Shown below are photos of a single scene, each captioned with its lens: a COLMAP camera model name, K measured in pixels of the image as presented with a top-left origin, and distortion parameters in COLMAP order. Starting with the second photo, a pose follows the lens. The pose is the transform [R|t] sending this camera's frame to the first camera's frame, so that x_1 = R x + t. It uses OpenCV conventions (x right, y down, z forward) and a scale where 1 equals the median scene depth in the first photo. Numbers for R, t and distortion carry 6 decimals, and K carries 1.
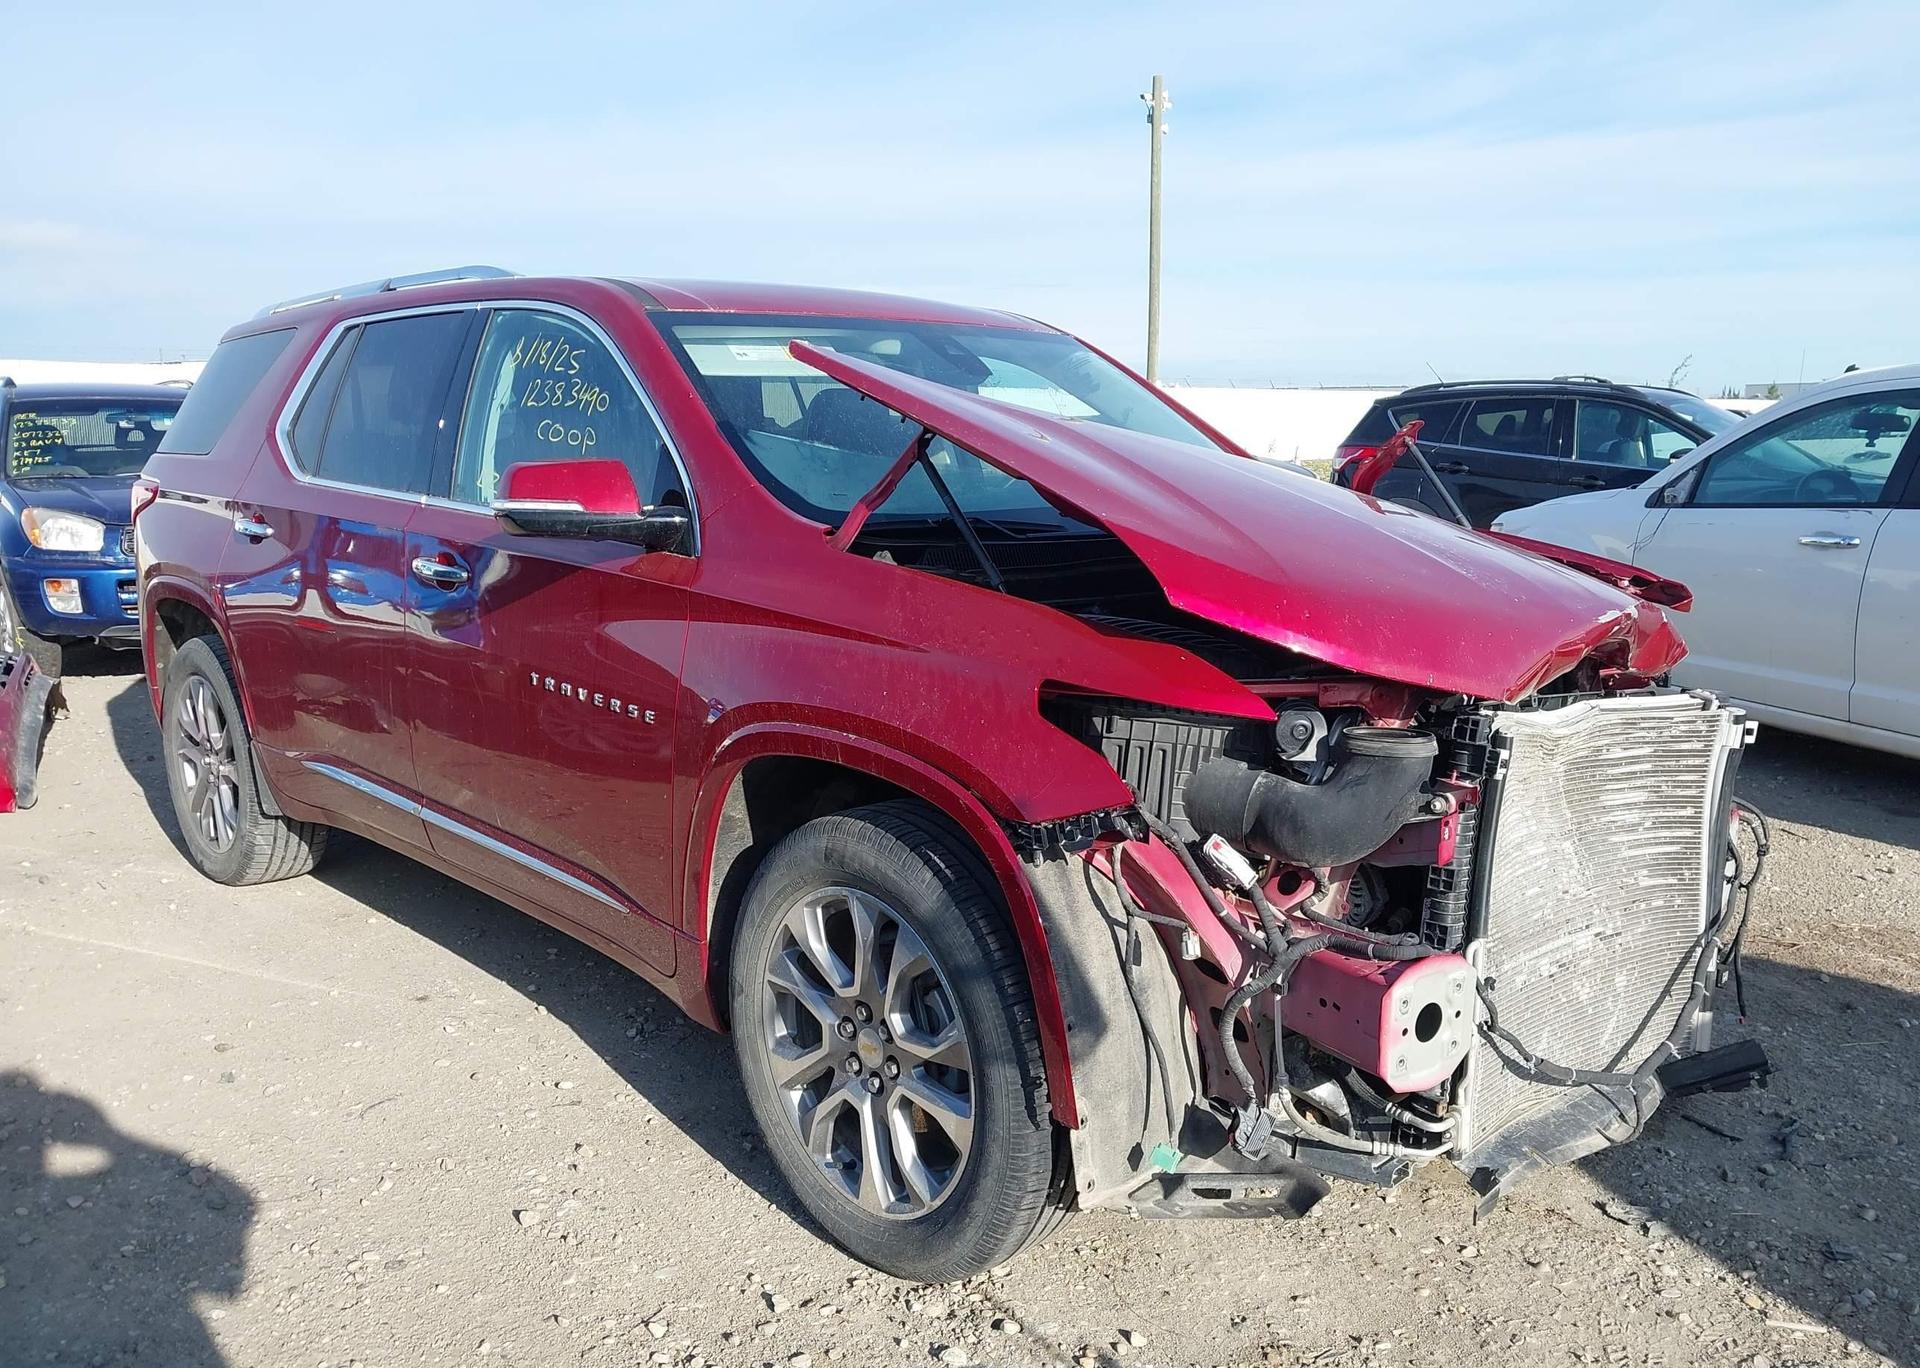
lens RADIAL K [[1504.6, 0, 961.8], [0, 1504.6, 685.9], [0, 0, 1]] dist [0.013716, -0.025863]
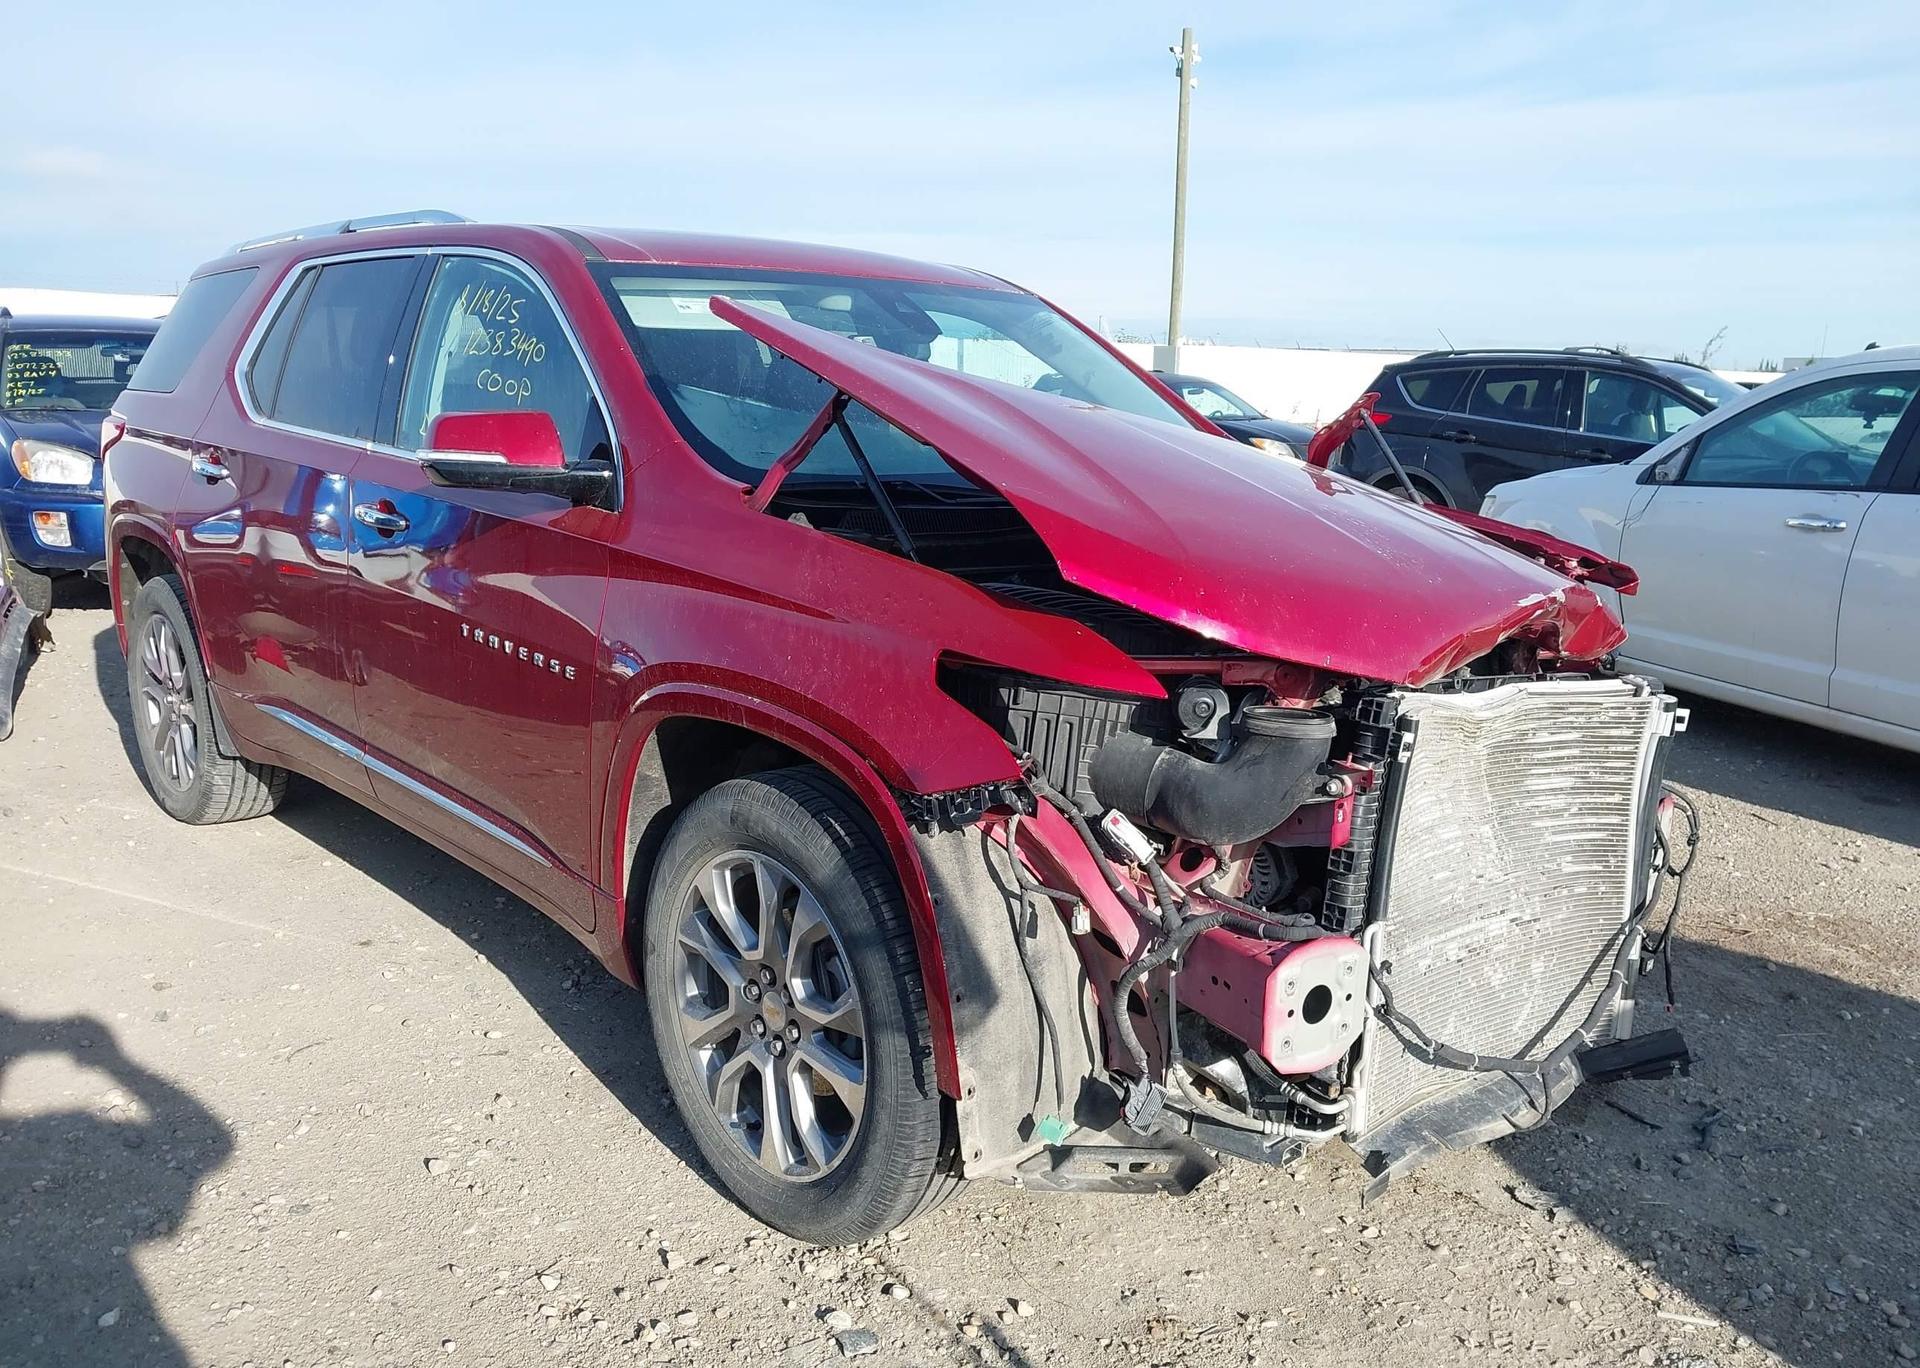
lens RADIAL K [[1504.6, 0, 957.6], [0, 1504.6, 684.5], [0, 0, 1]] dist [0.013716, -0.025863]
pose [[0.999496, 0.029061, -0.012776, 0.065920], [-0.028676, 0.999156, 0.029405, -0.008608], [0.013620, -0.029024, 0.999486, 0.008300]]
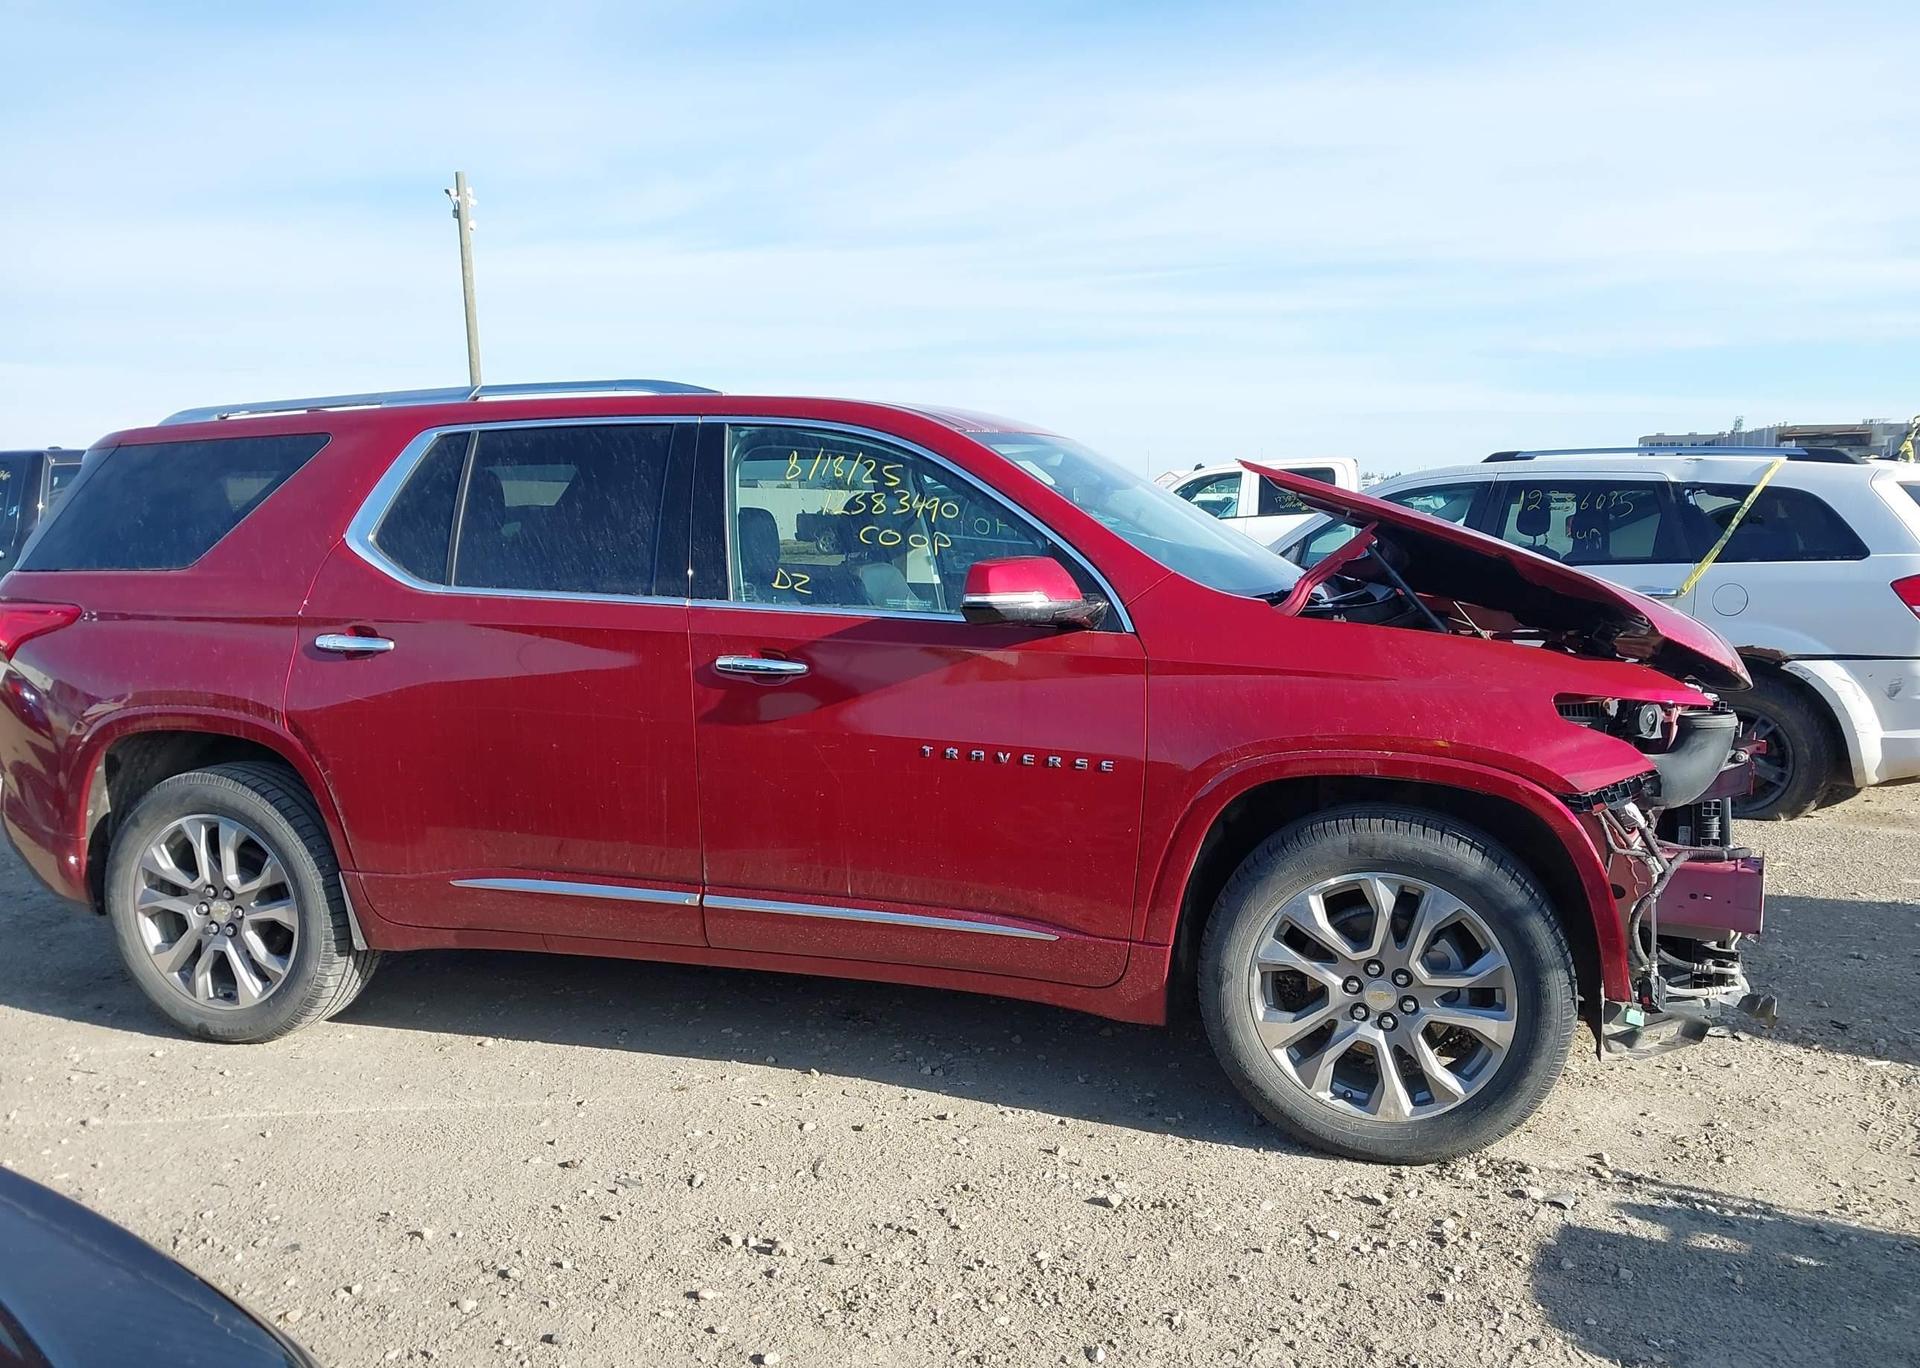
lens RADIAL K [[1504.6, 0, 962.4], [0, 1504.6, 686.8], [0, 0, 1]] dist [0.013716, -0.025863]
pose [[0.881590, -0.069097, 0.466930, -0.946965], [0.097025, 0.994631, -0.036001, -0.013022], [-0.461935, 0.077042, 0.883561, -0.007584]]
